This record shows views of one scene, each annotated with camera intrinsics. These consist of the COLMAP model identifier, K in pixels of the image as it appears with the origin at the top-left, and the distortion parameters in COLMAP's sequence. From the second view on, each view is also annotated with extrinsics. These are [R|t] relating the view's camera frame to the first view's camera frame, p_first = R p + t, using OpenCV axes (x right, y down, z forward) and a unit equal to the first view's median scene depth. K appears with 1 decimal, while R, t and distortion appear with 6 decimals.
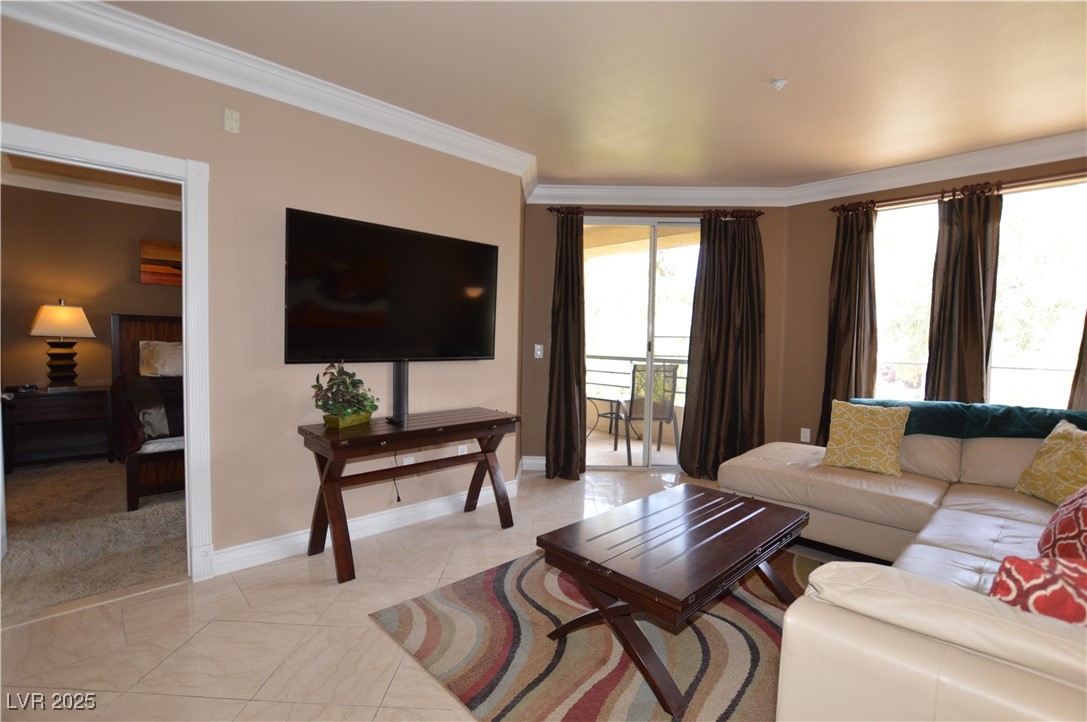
lens RADIAL K [[483.3, 0, 543.5], [0, 483.3, 361.0], [0, 0, 1]] dist [-0.031944, 0.000065]
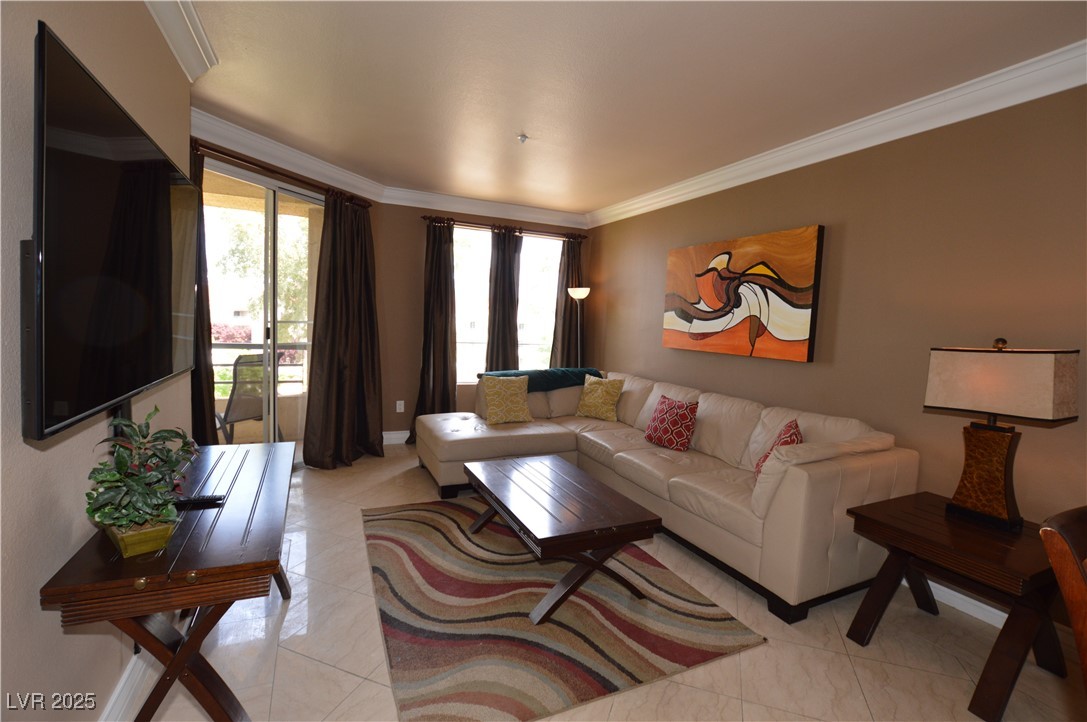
lens RADIAL K [[492.0, 0, 544.8], [0, 492.0, 325.3], [0, 0, 1]] dist [-0.032613, 0.000095]
pose [[0.317614, -0.007134, 0.948193, -0.564794], [0.010322, 0.999938, 0.004066, -0.050892], [-0.948164, 0.008495, 0.317668, 0.359789]]
